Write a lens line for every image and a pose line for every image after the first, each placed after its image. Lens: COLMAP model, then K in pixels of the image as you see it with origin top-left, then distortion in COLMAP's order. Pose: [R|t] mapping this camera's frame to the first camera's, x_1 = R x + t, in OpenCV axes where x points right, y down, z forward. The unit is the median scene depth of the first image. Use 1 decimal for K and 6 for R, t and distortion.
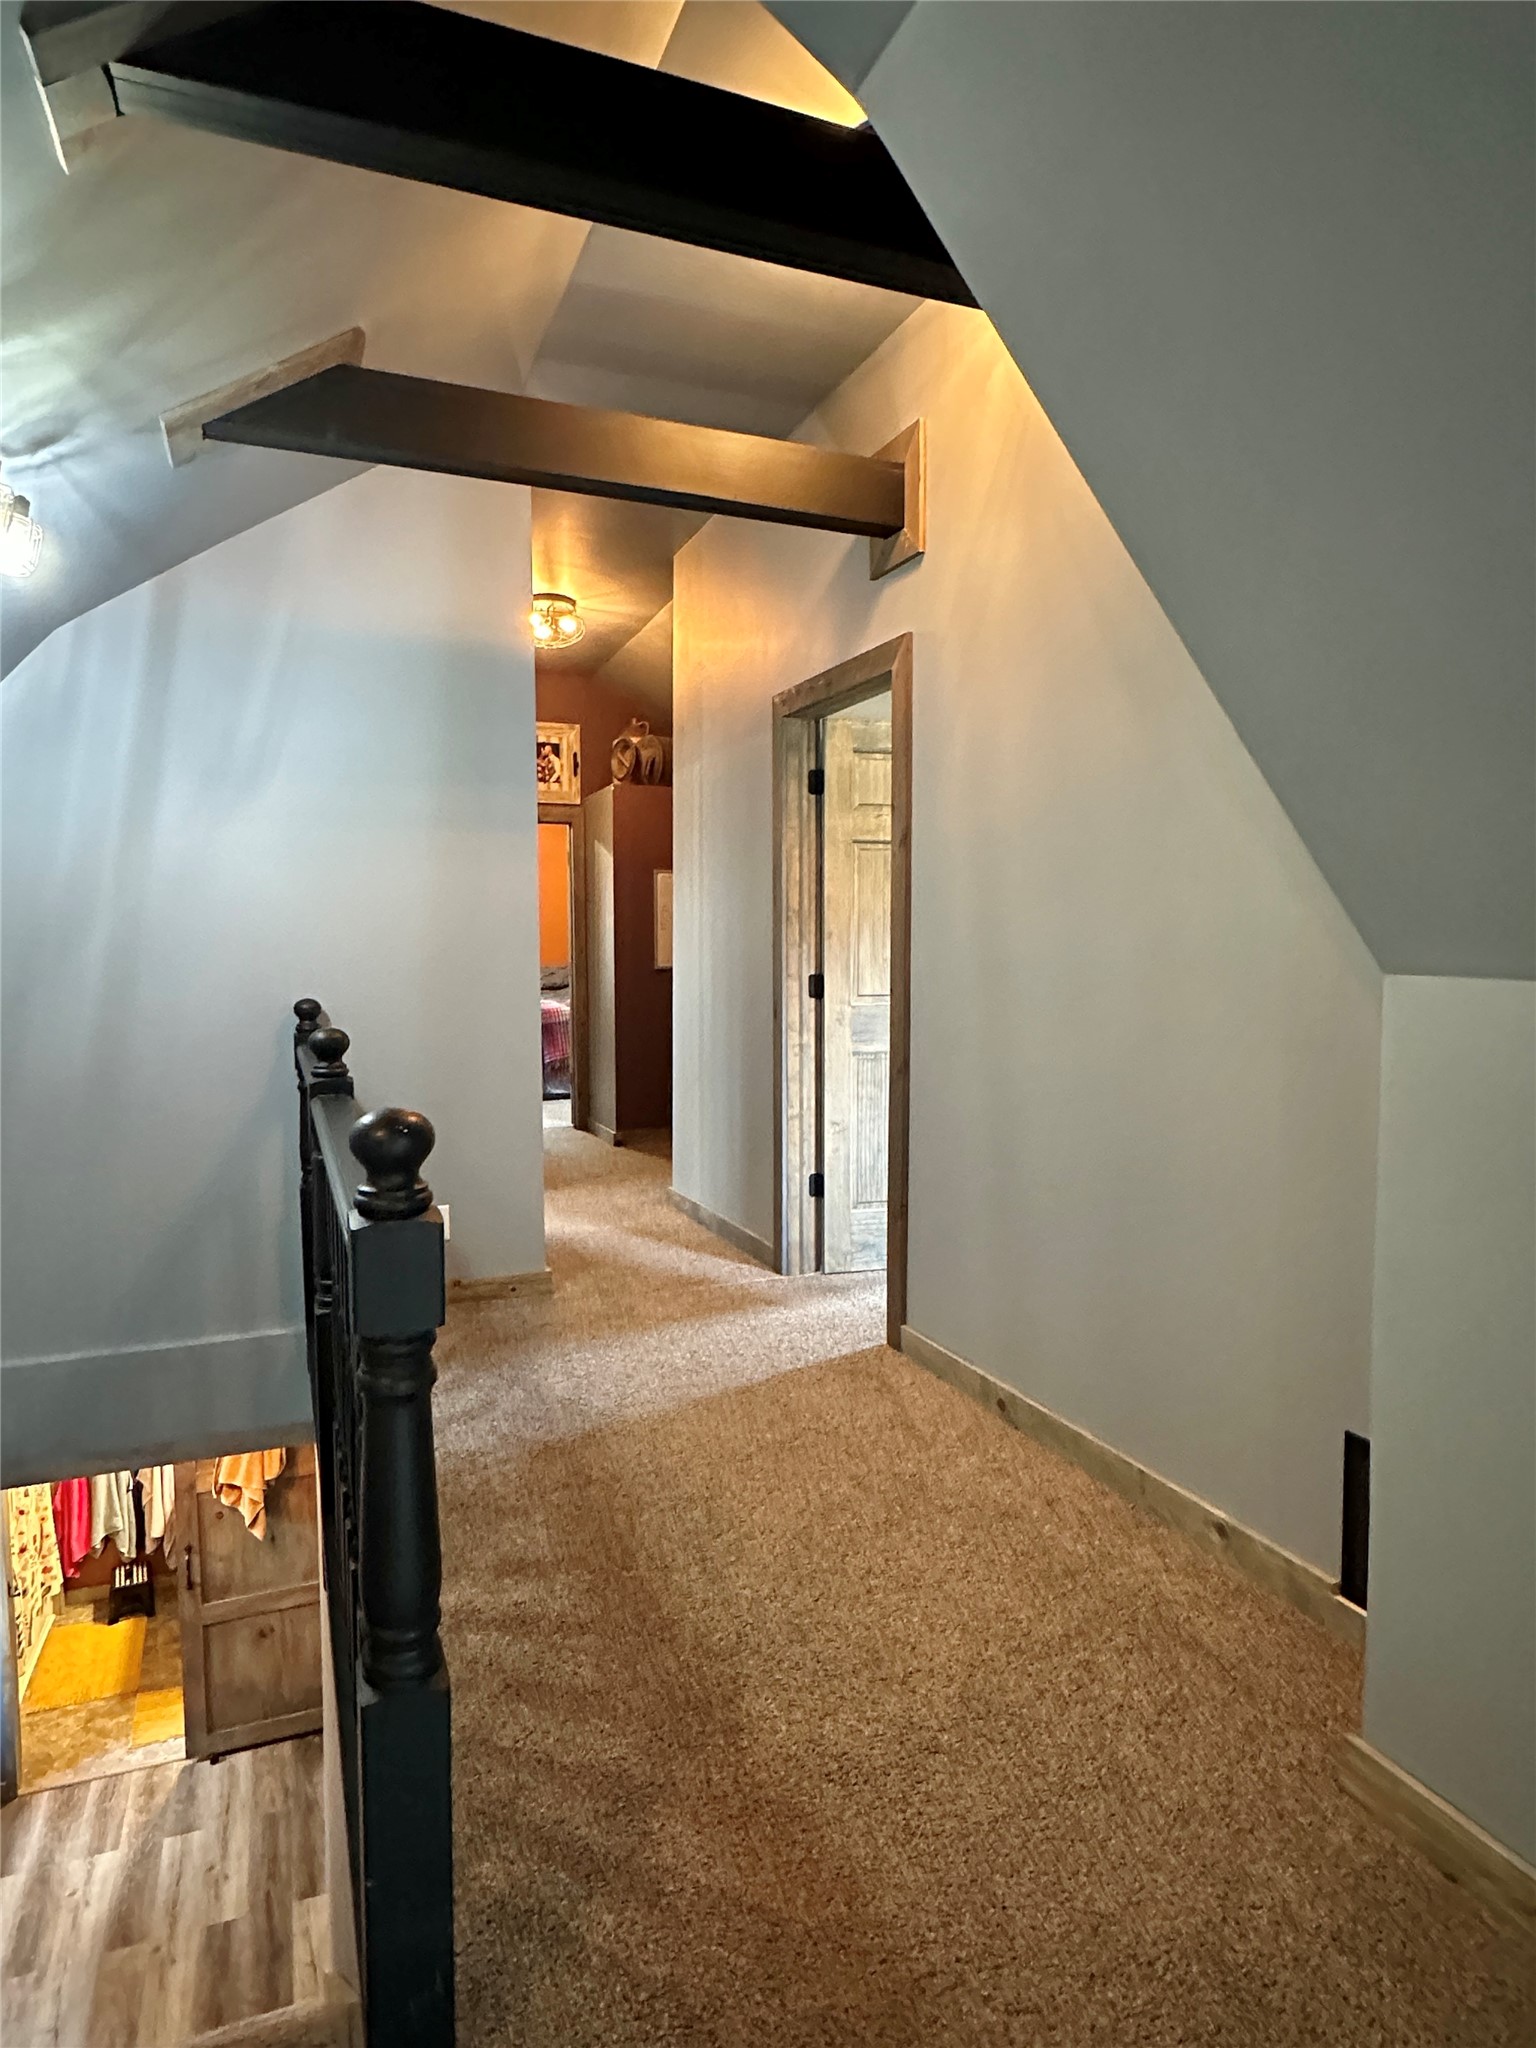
lens RADIAL K [[1218.7, 0, 768.0], [0, 1218.7, 1024.0], [0, 0, 1]] dist [0.001240, 0.000865]
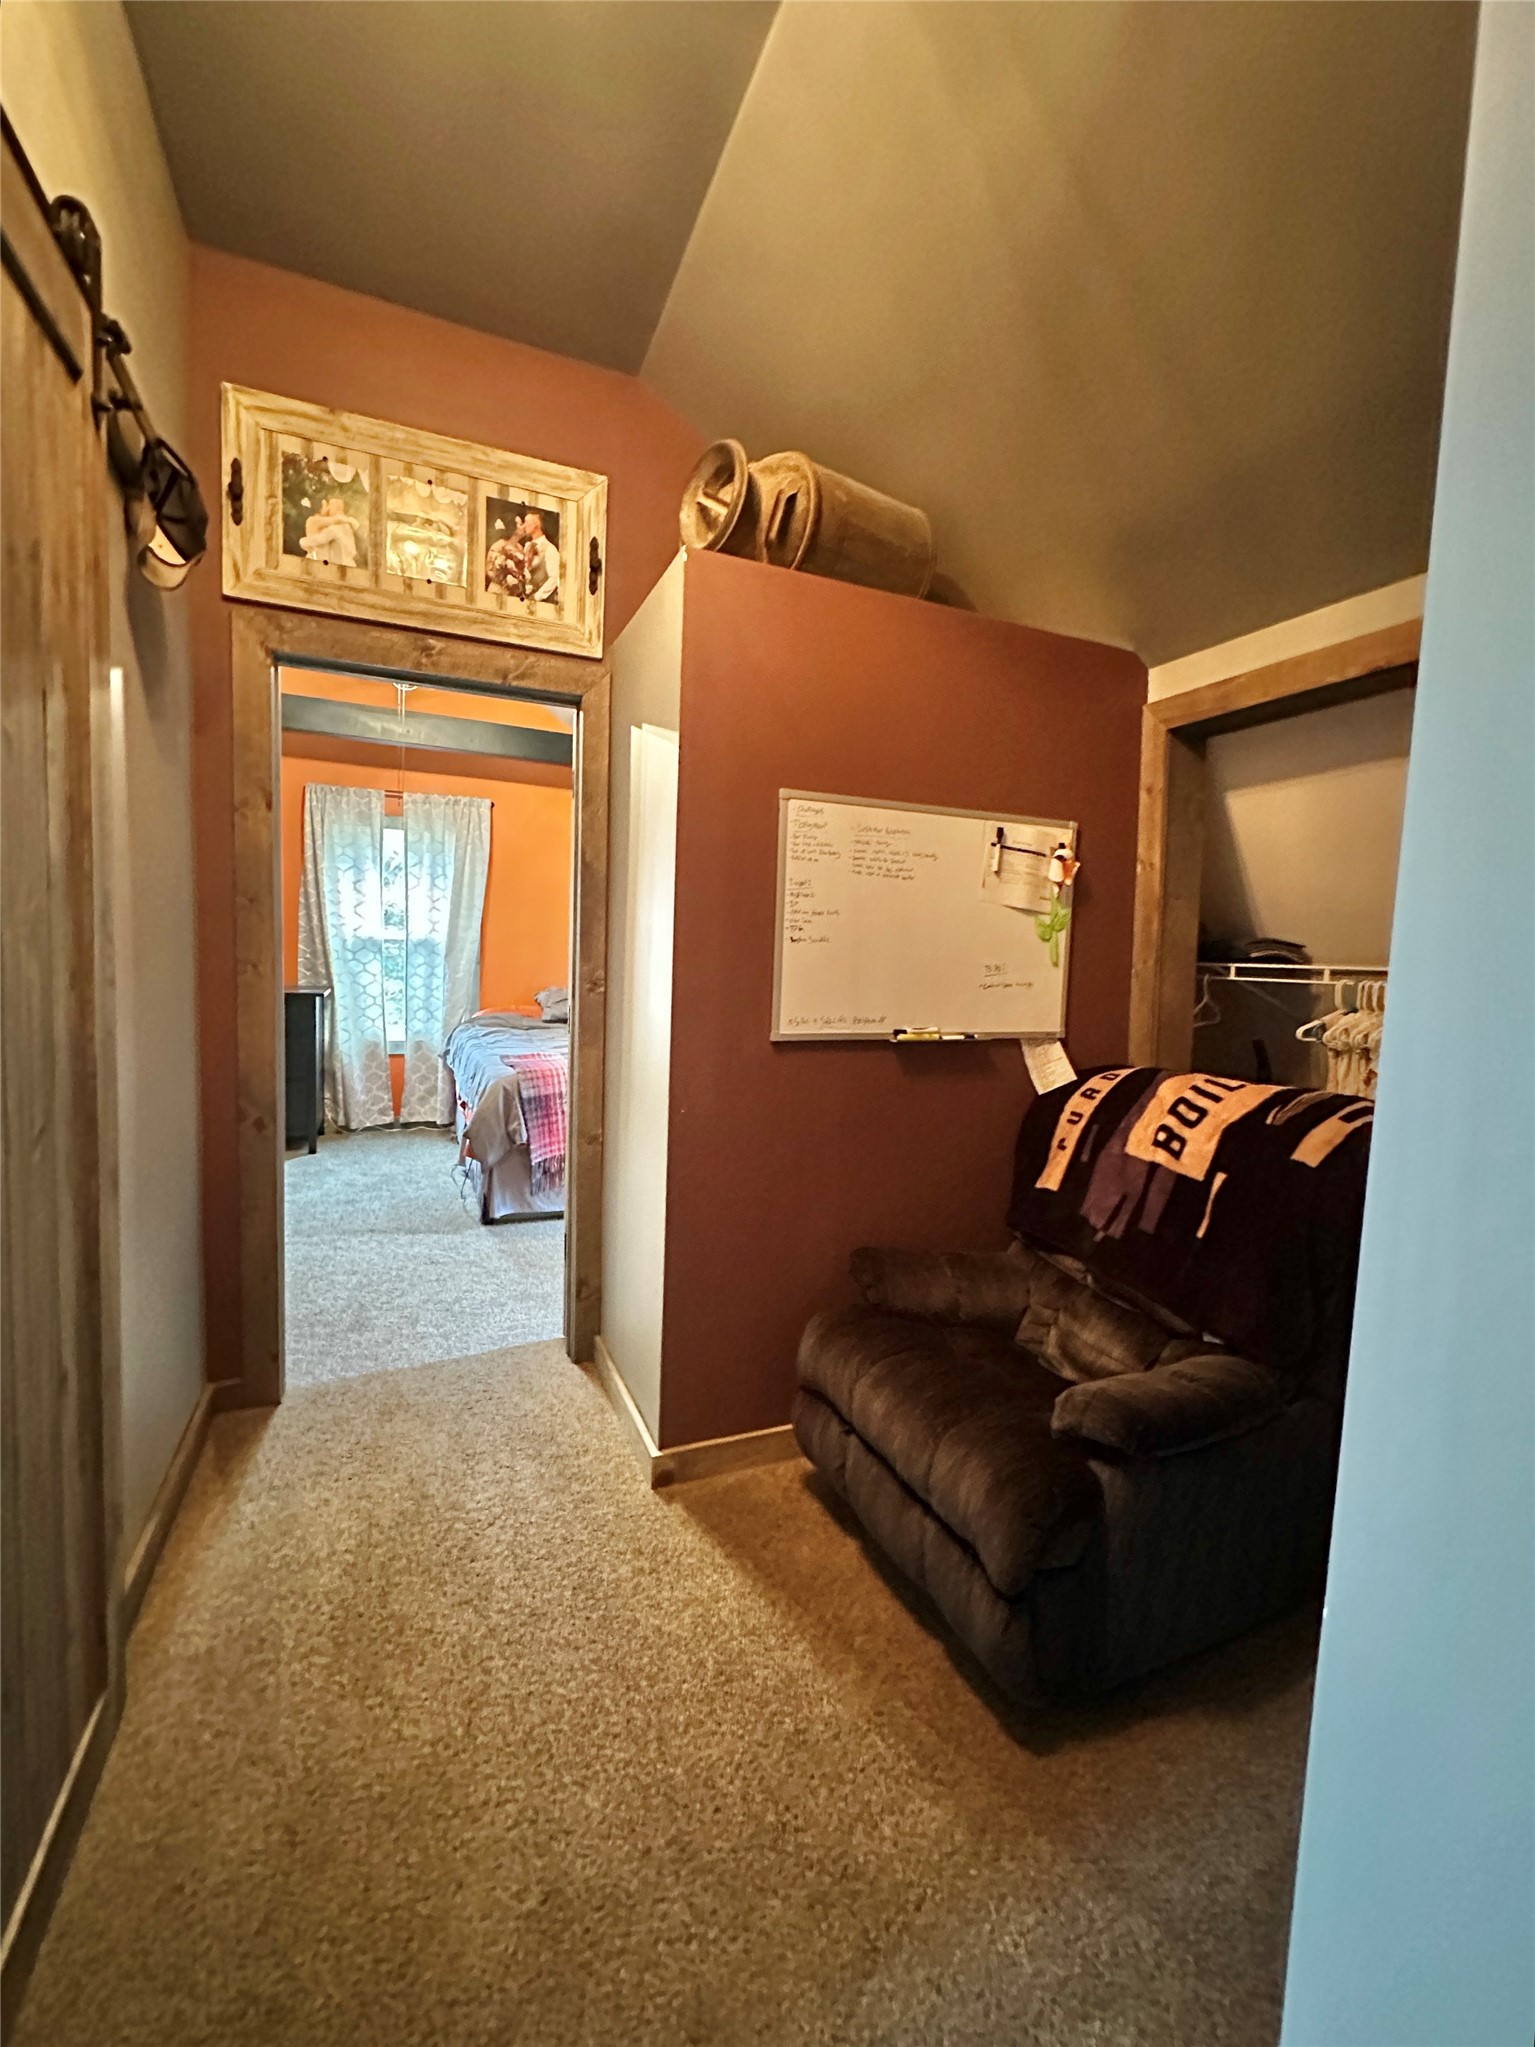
lens RADIAL K [[825.5, 0, 778.9], [0, 825.5, 1014.1], [0, 0, 1]] dist [-0.000534, 0.000086]
pose [[0.998596, 0.040066, 0.034658, -0.094448], [-0.040492, 0.999112, 0.011665, -0.055150], [-0.034160, -0.013052, 0.999331, 0.694884]]
